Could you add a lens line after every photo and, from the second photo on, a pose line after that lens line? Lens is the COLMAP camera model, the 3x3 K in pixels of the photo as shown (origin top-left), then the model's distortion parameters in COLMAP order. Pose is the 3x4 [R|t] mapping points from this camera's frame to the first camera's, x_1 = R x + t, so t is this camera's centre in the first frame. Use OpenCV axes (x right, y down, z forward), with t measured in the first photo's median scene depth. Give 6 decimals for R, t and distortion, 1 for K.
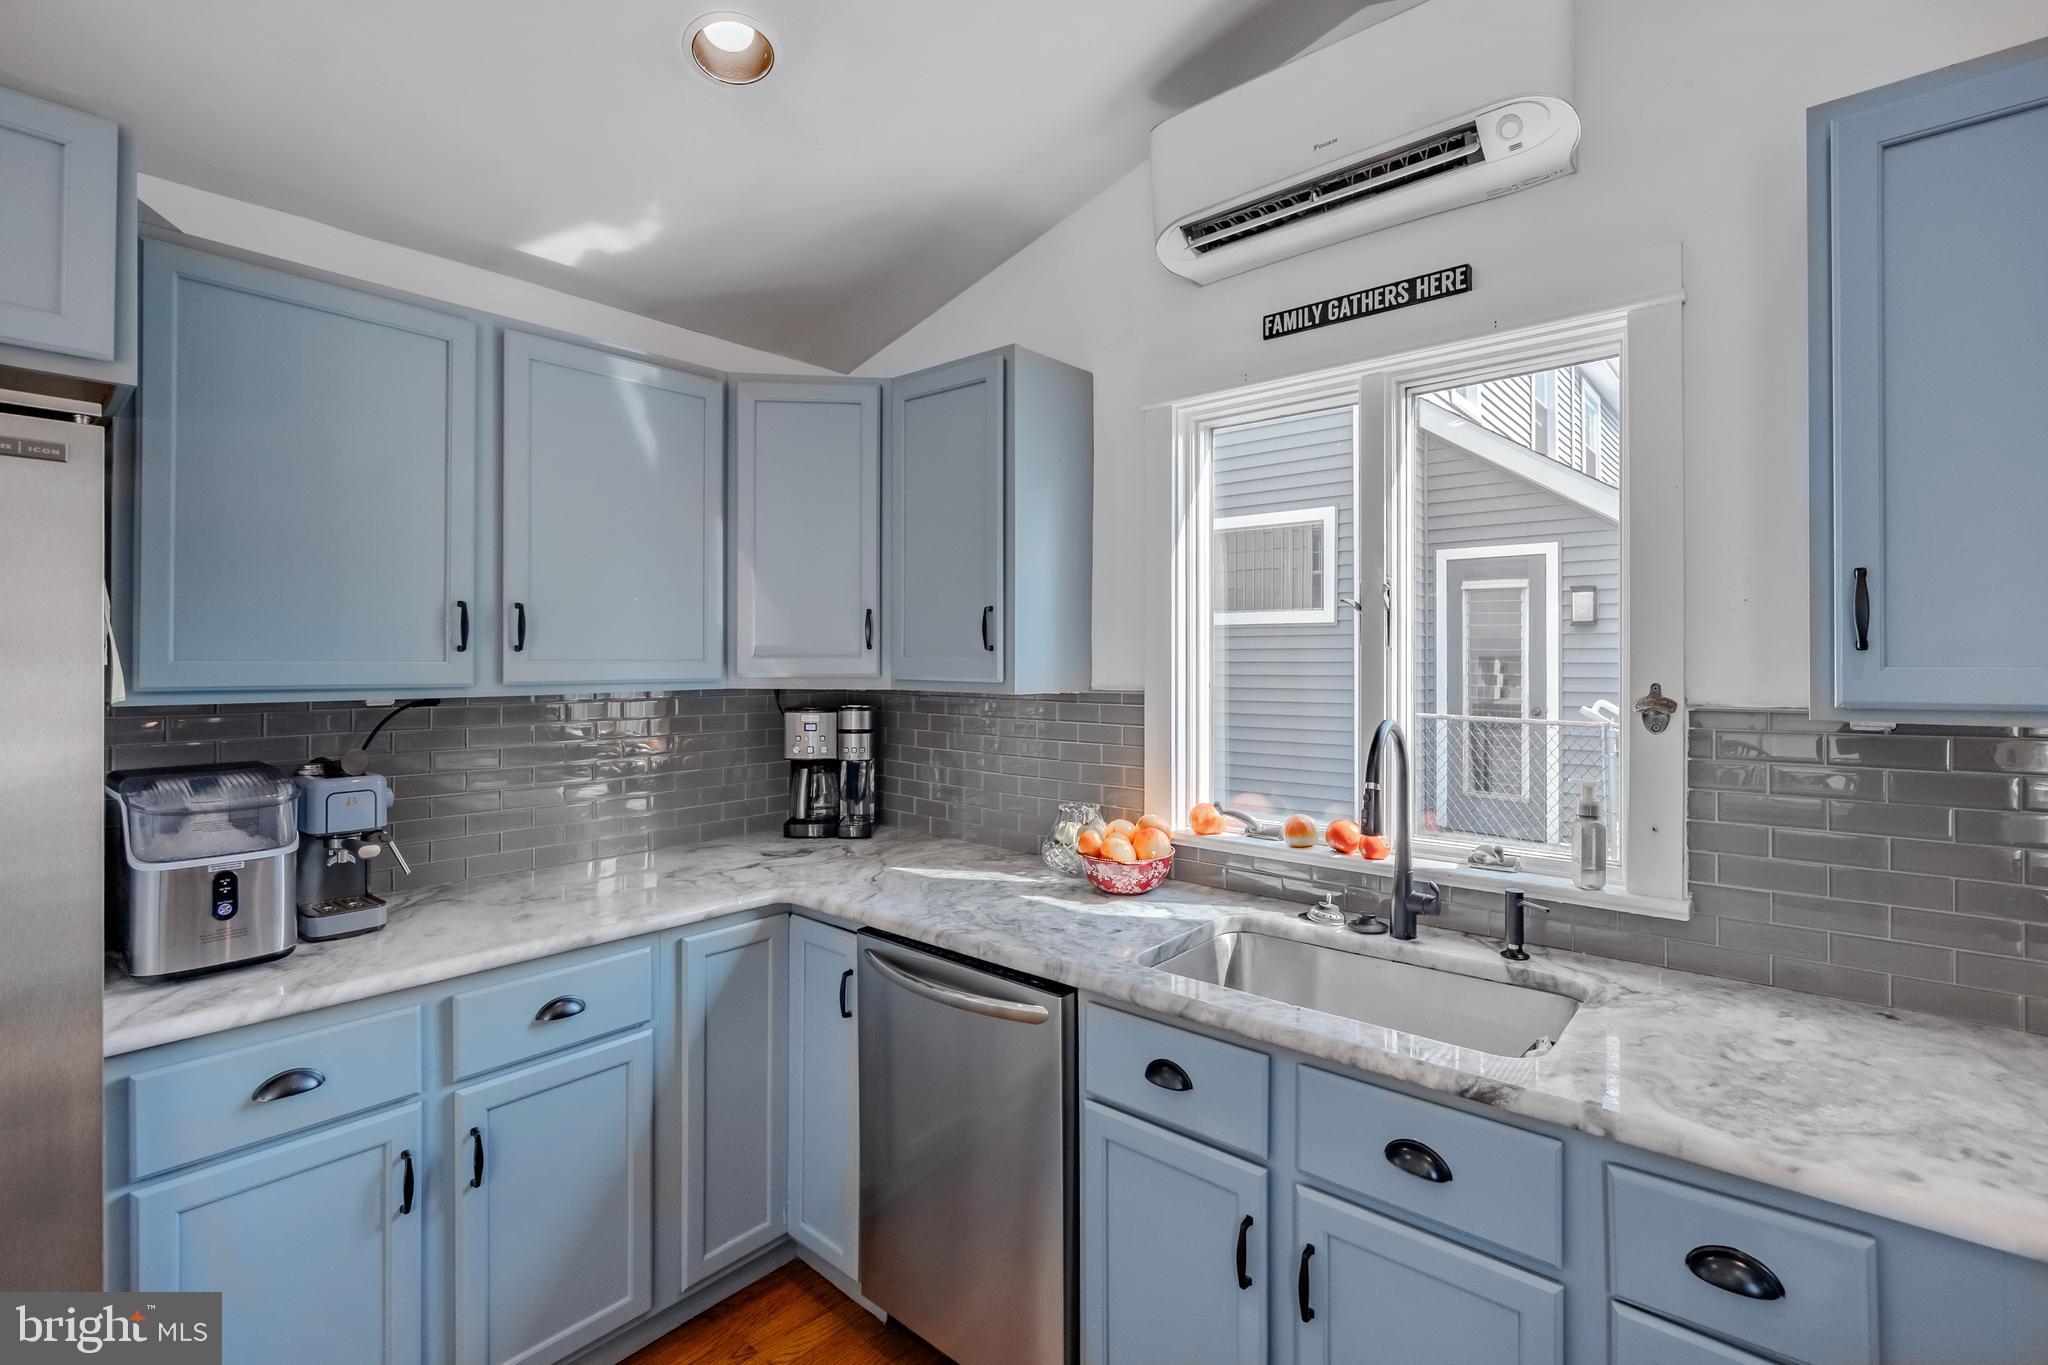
lens RADIAL K [[932.8, 0, 1104.8], [0, 932.8, 657.9], [0, 0, 1]] dist [-0.004234, -0.000306]
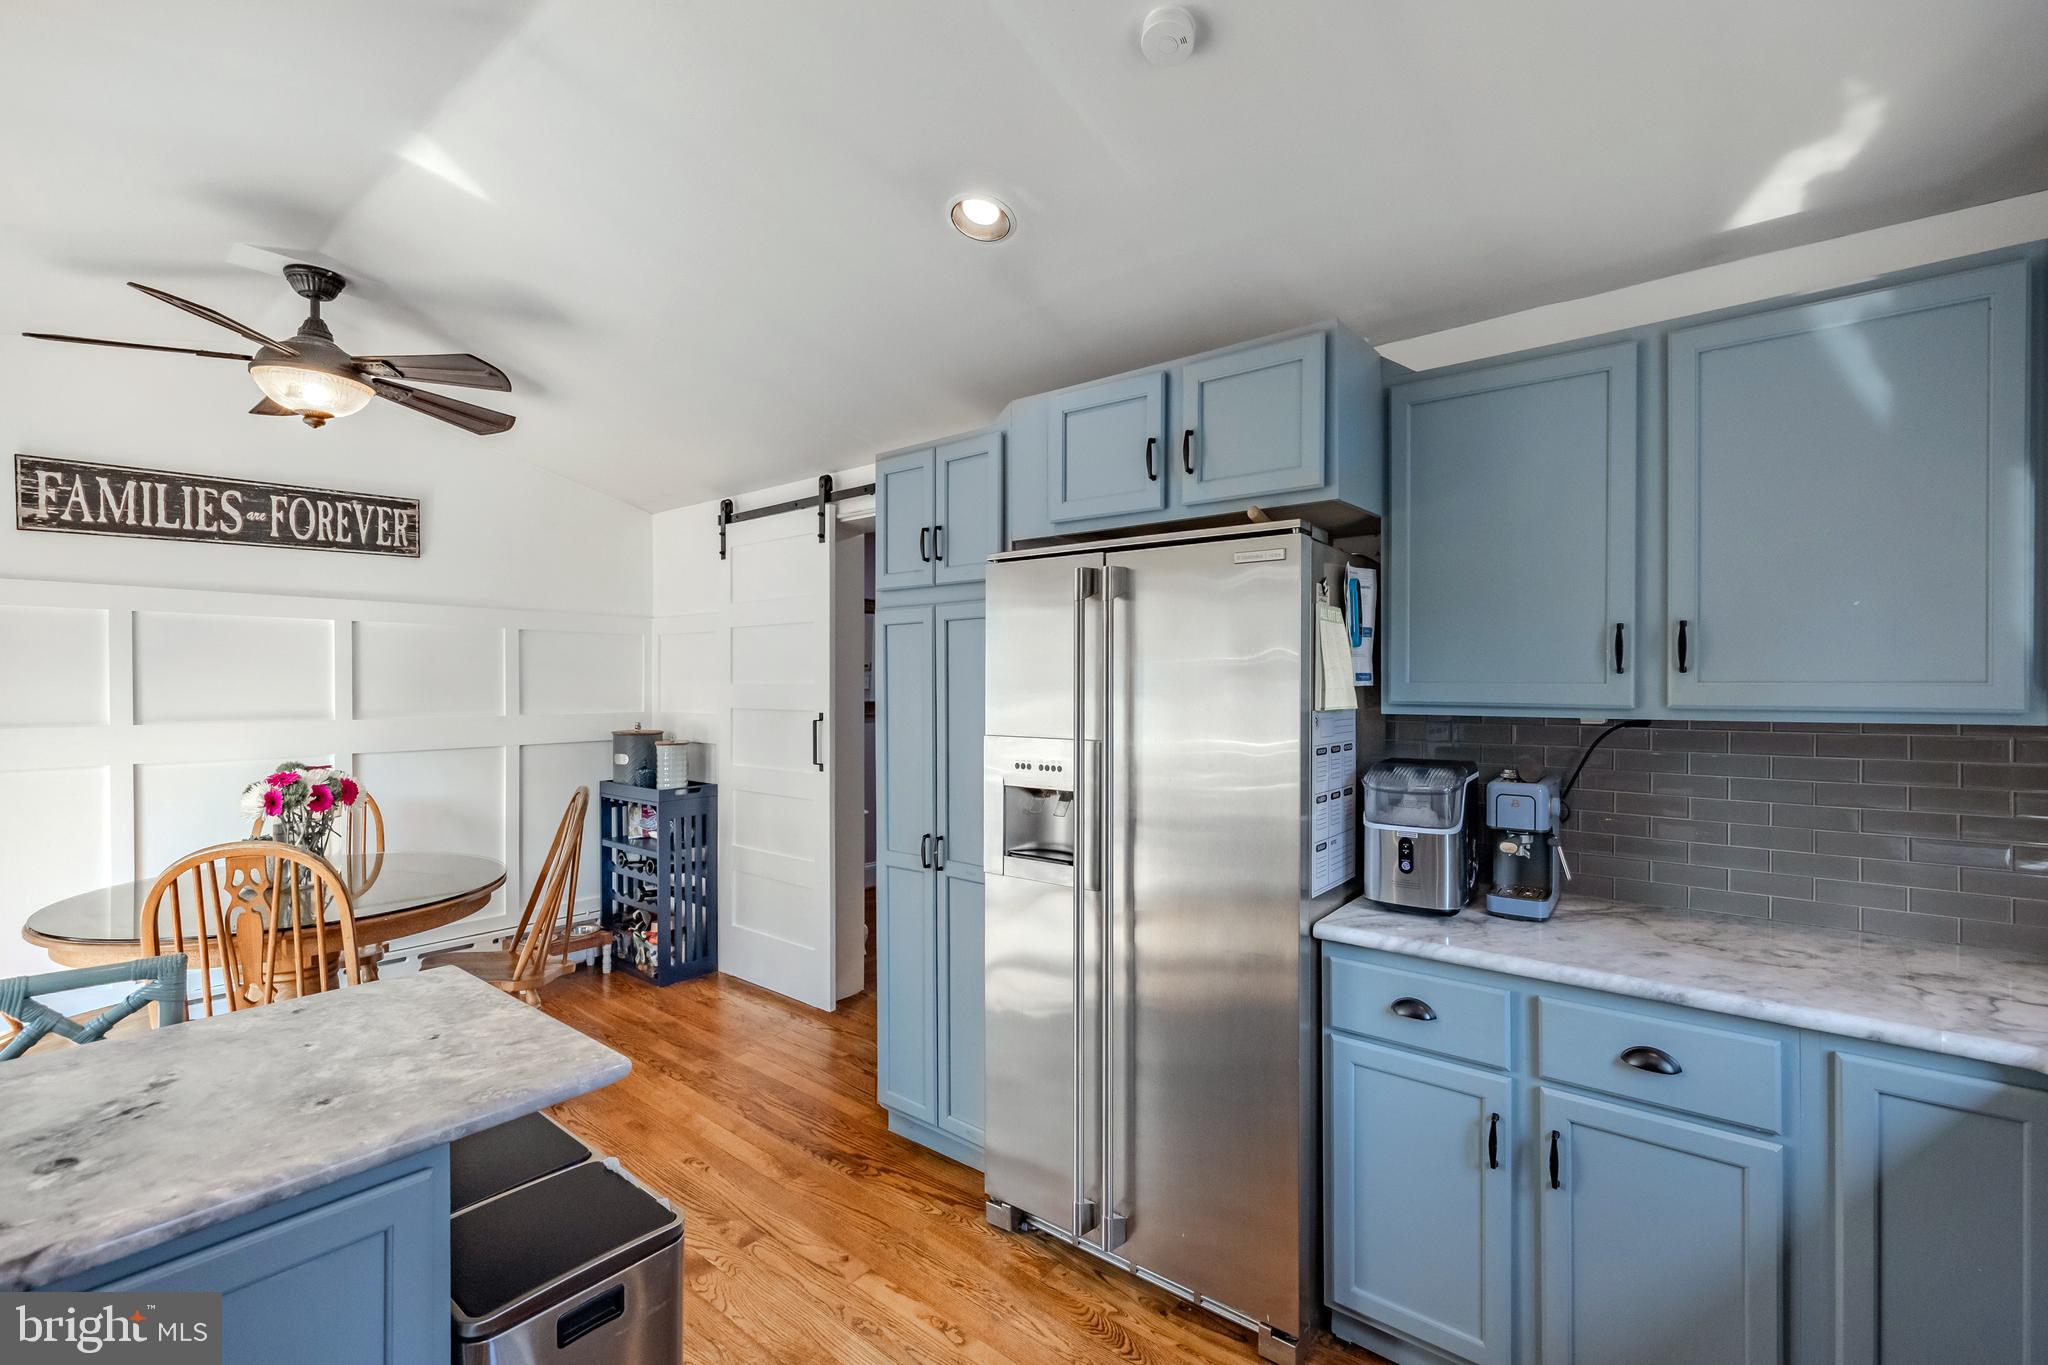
lens RADIAL K [[900.4, 0, 1024.0], [0, 900.4, 682.5], [0, 0, 1]] dist [-0.004865, -0.000331]
pose [[-0.033491, 0.004298, -0.999430, 0.308128], [0.004202, 0.999983, 0.004160, -0.003637], [0.999430, -0.004061, -0.033509, 0.391871]]
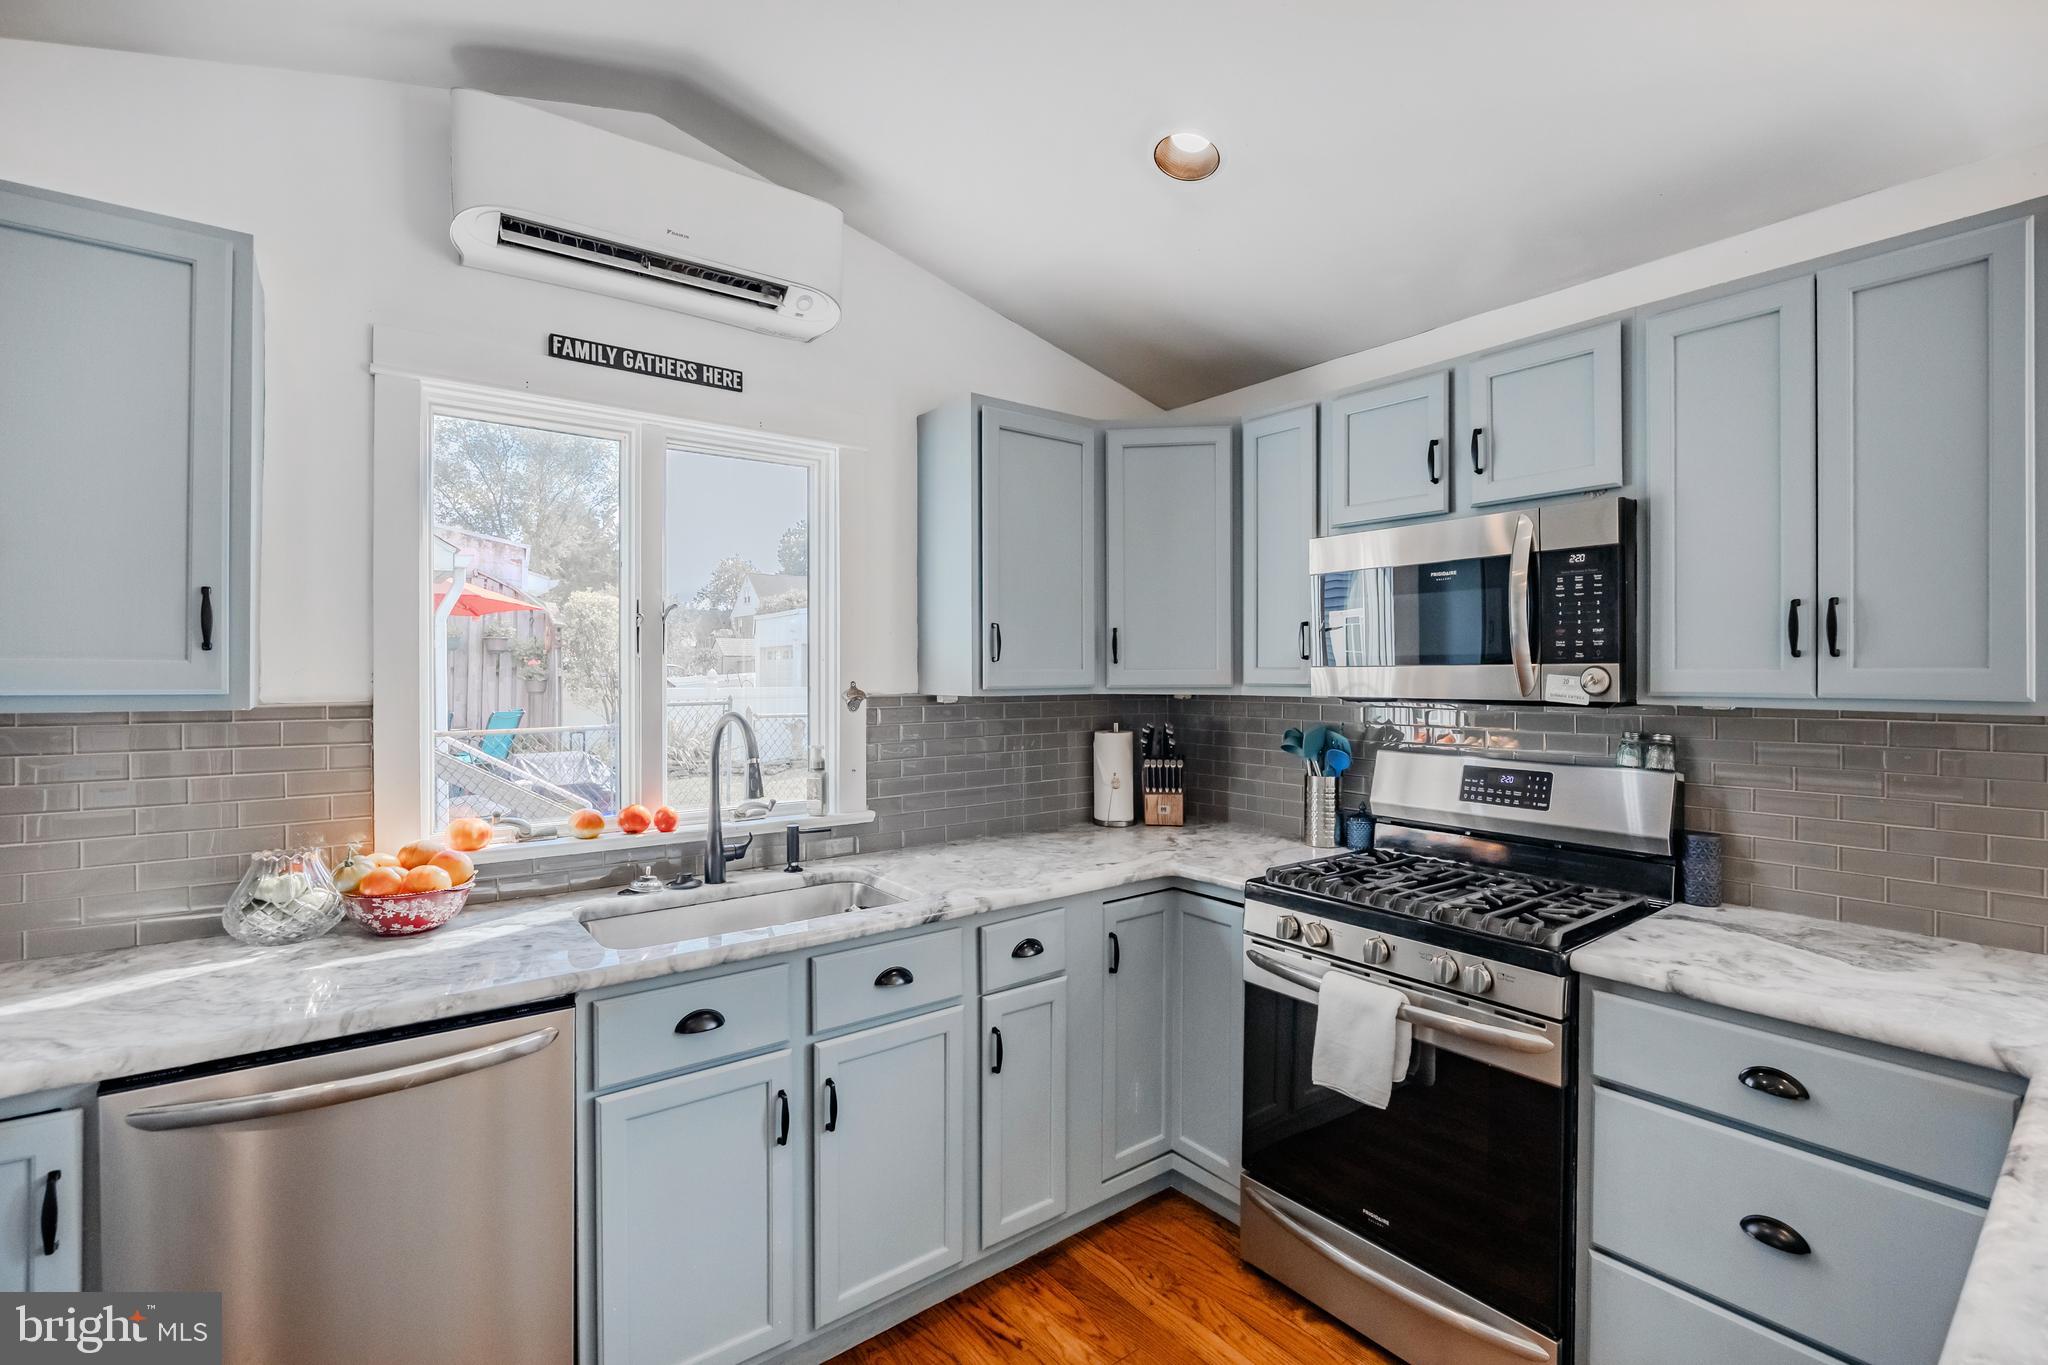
lens RADIAL K [[901.8, 0, 1024.7], [0, 901.8, 673.0], [0, 0, 1]] dist [-0.003411, -0.000416]
pose [[0.247989, 0.002273, 0.968760, -0.738072], [-0.001442, 0.999997, -0.001977, 0.012913], [-0.968762, -0.000907, 0.247991, 0.269401]]
